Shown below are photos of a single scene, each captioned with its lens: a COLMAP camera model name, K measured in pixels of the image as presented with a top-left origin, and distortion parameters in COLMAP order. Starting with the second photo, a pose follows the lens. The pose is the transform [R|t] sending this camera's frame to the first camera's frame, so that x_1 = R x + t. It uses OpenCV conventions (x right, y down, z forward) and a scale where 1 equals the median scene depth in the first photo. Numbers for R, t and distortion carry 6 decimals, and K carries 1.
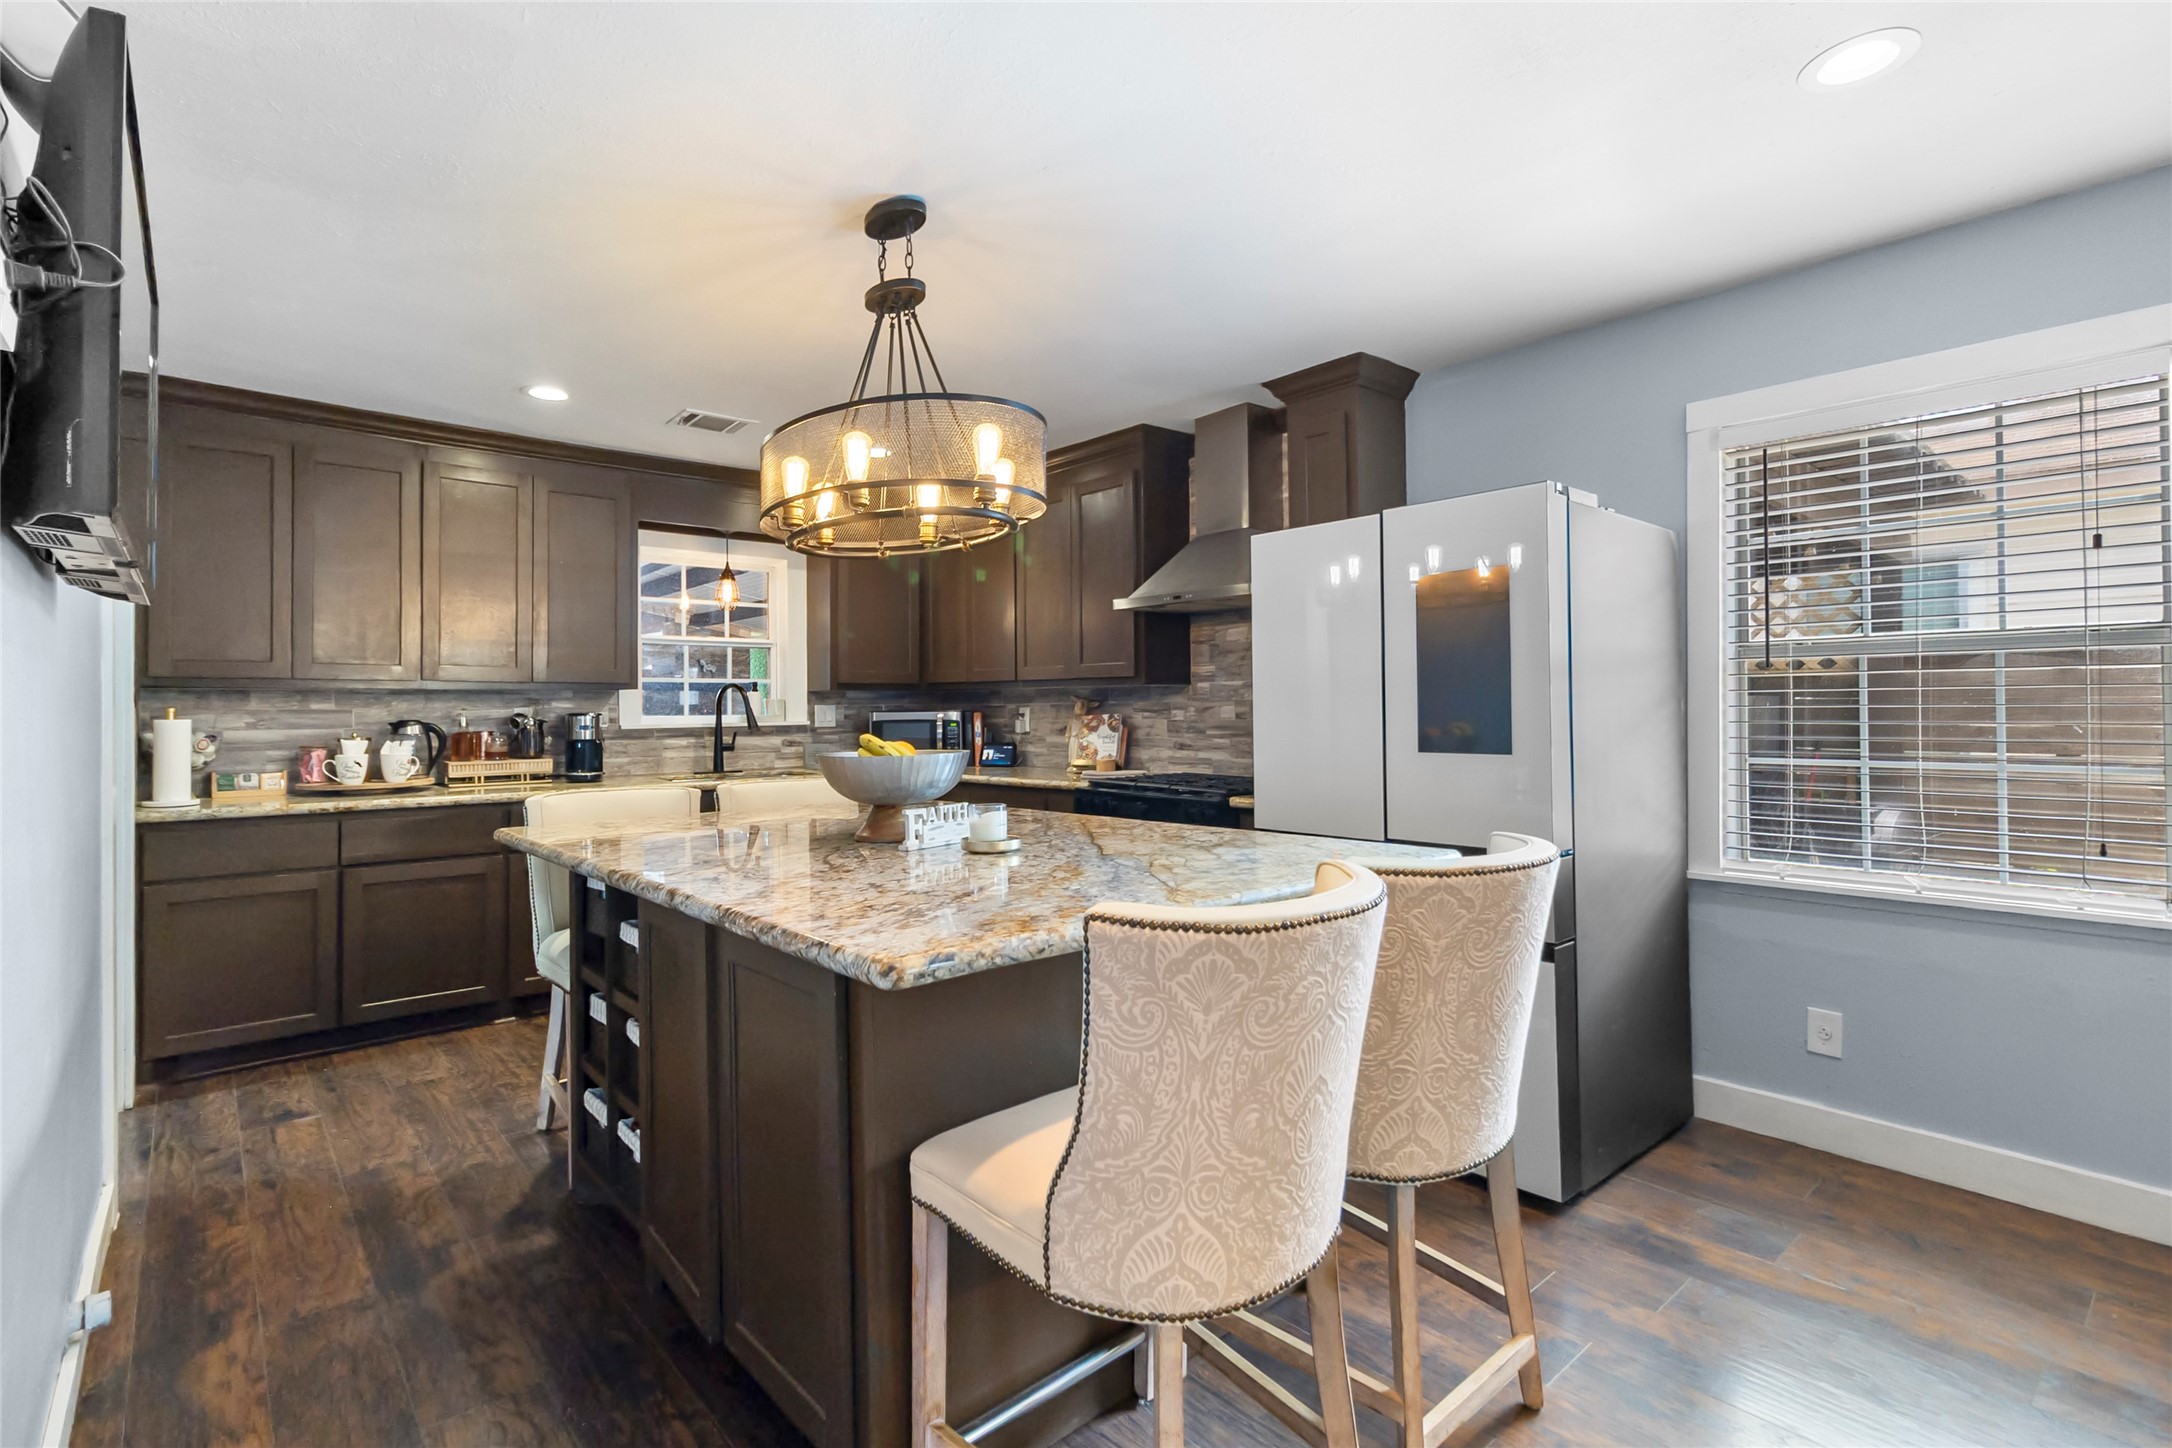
lens RADIAL K [[1005.3, 0, 1085.4], [0, 1005.3, 707.2], [0, 0, 1]] dist [-0.002521, 0.000015]
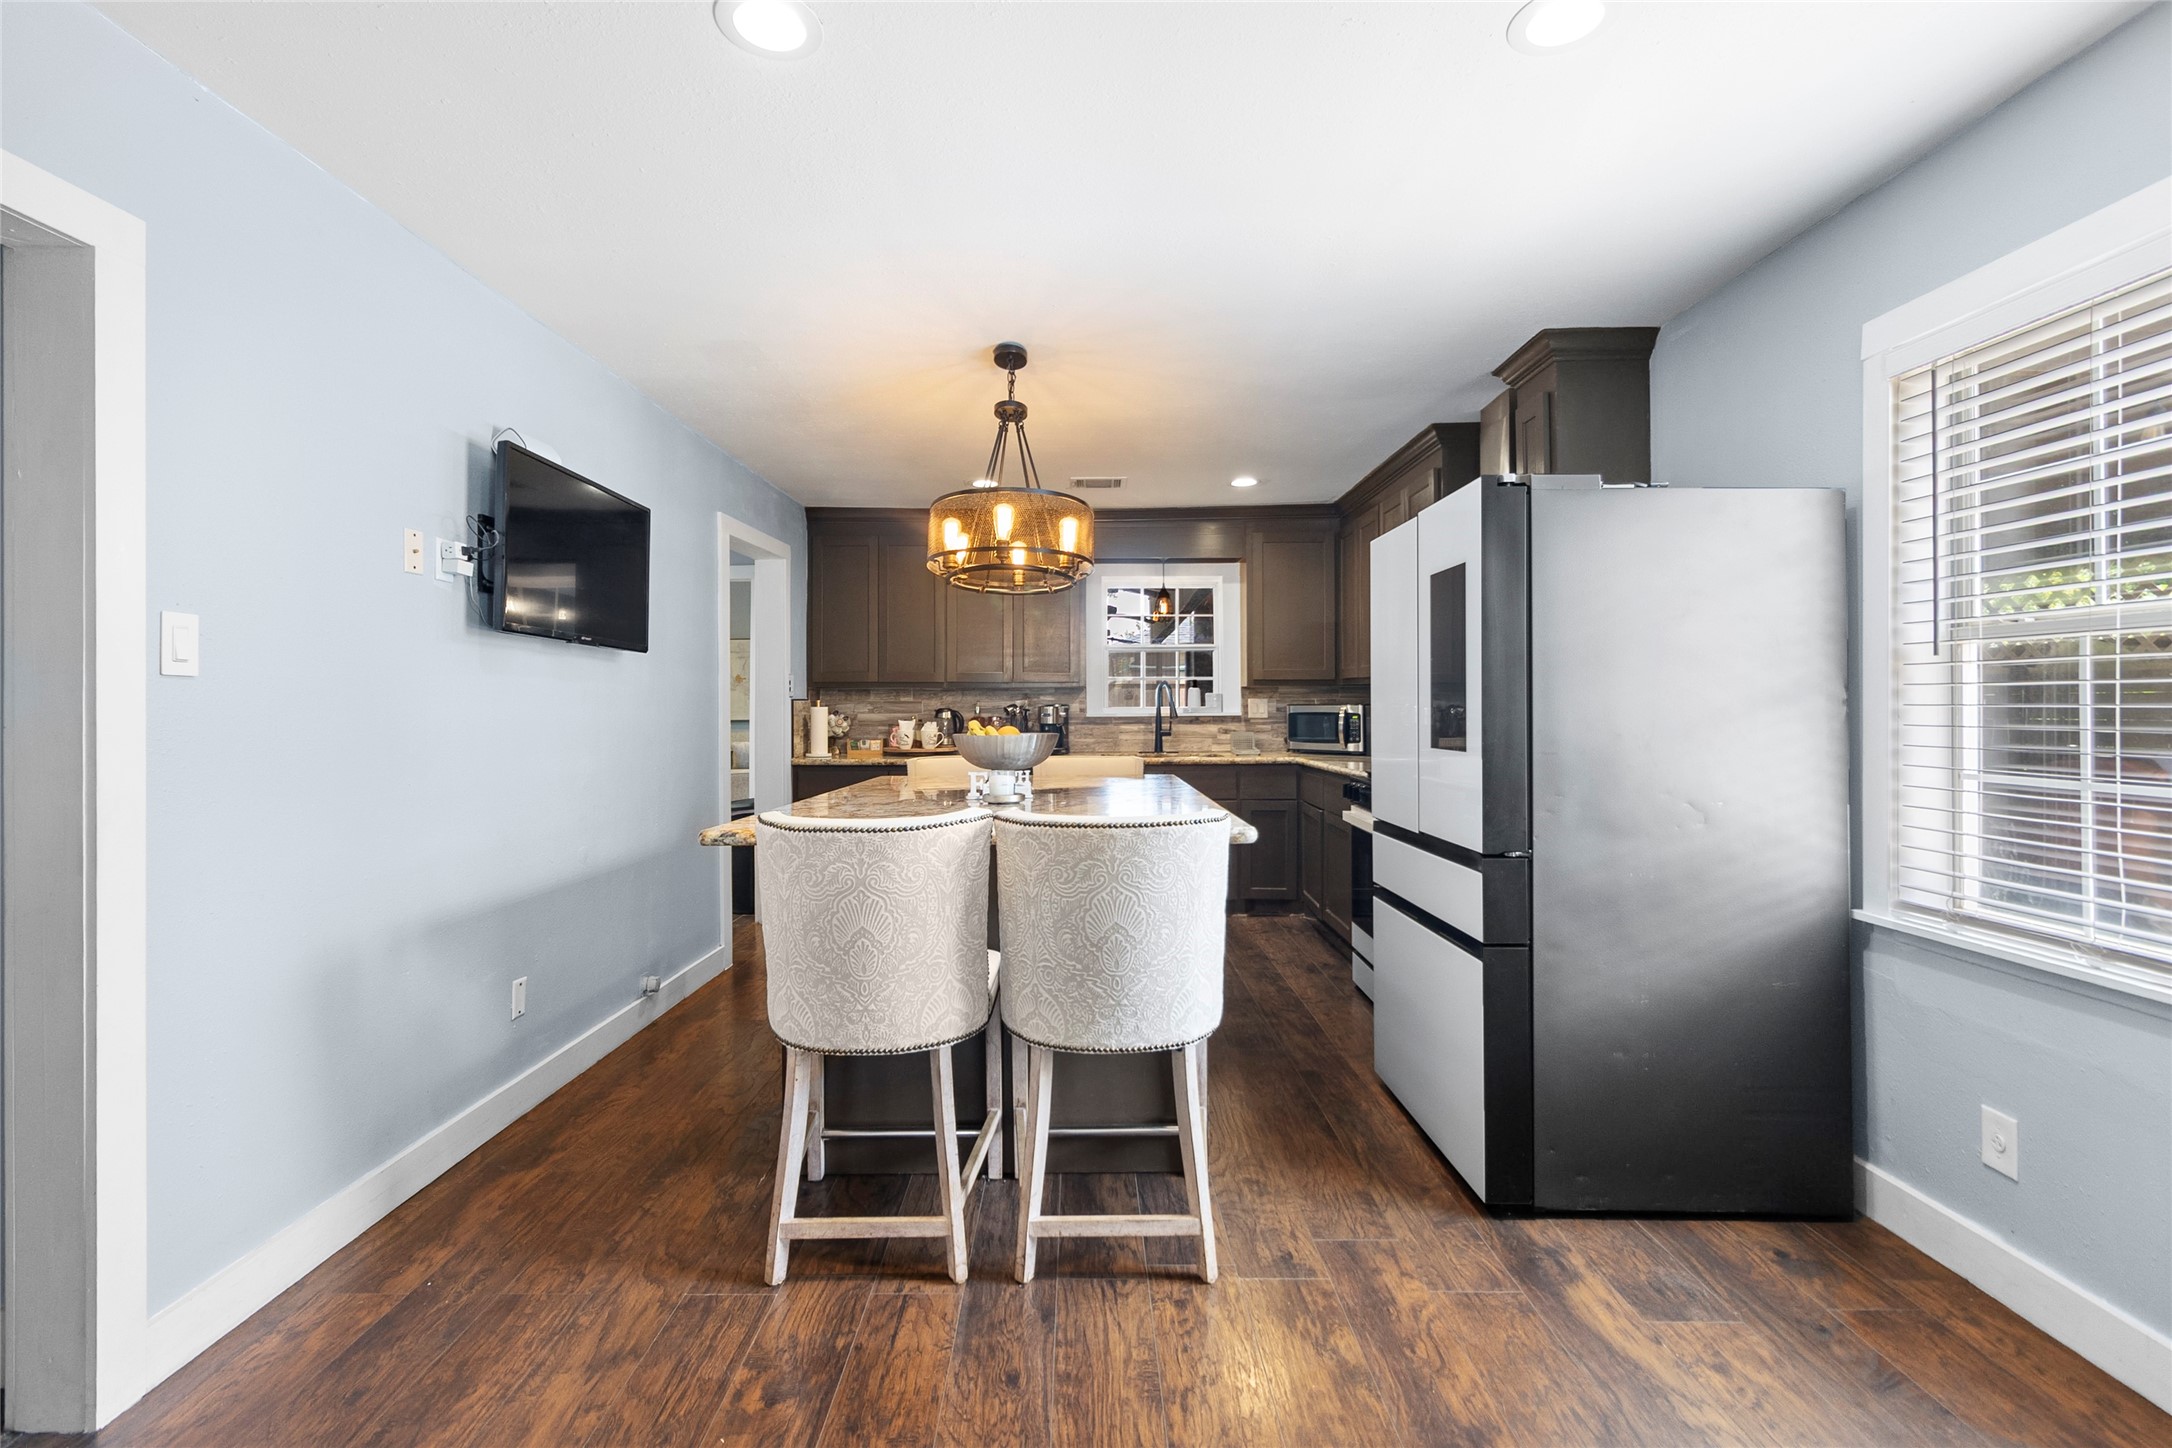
lens RADIAL K [[1005.3, 0, 1094.2], [0, 1005.3, 716.0], [0, 0, 1]] dist [-0.002521, 0.000015]
pose [[0.760323, 0.013444, -0.649406, 0.500809], [-0.002488, 0.999839, 0.017786, -0.003385], [0.649540, -0.011907, 0.760234, -0.001435]]
